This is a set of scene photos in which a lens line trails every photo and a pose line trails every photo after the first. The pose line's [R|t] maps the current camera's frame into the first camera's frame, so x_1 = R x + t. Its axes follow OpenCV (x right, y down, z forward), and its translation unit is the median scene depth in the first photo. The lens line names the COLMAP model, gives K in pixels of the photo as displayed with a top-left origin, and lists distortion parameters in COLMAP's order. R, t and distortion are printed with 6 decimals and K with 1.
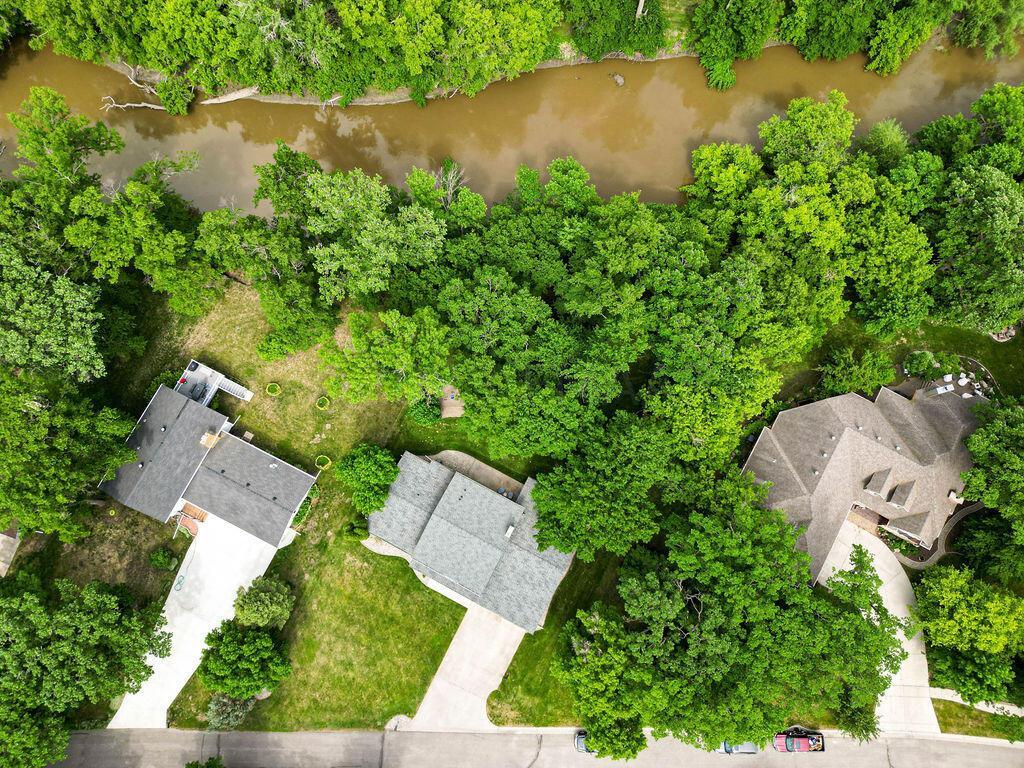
lens RADIAL K [[792.5, 0, 512.0], [0, 792.5, 384.0], [0, 0, 1]] dist [0.007600, 0.003978]
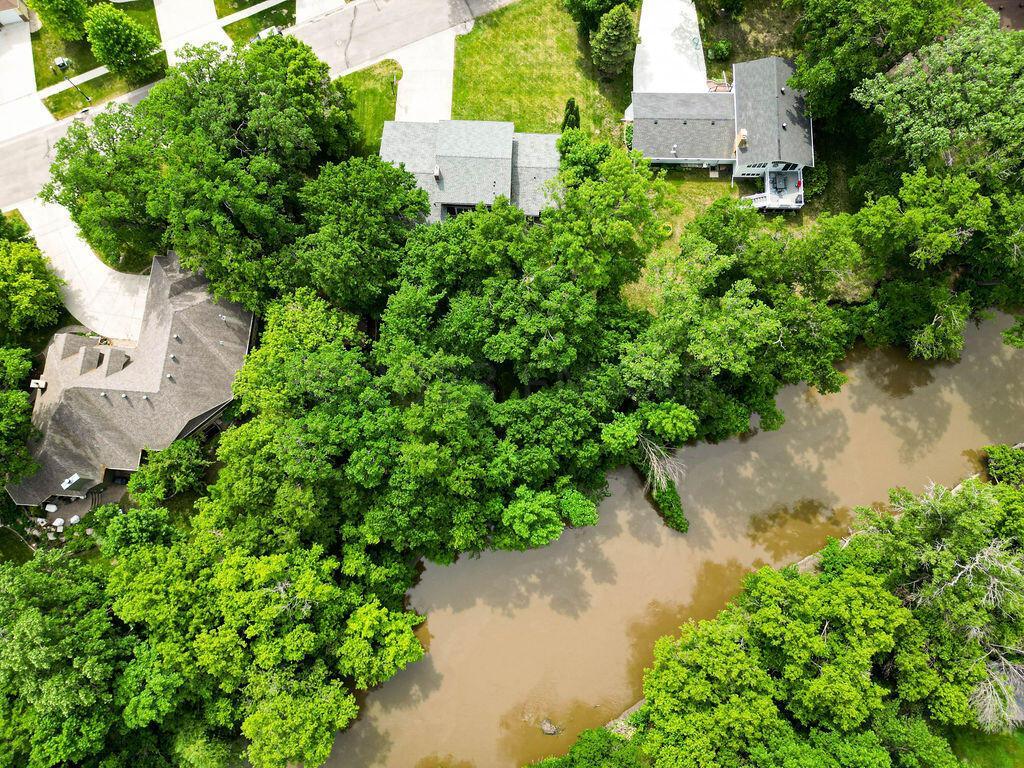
lens RADIAL K [[792.5, 0, 512.0], [0, 792.5, 384.0], [0, 0, 1]] dist [0.007600, 0.003978]
pose [[-0.904907, 0.417326, -0.083560, 0.108817], [-0.412905, -0.813196, 0.410150, -0.496912], [0.103216, 0.405650, 0.908182, 0.162434]]
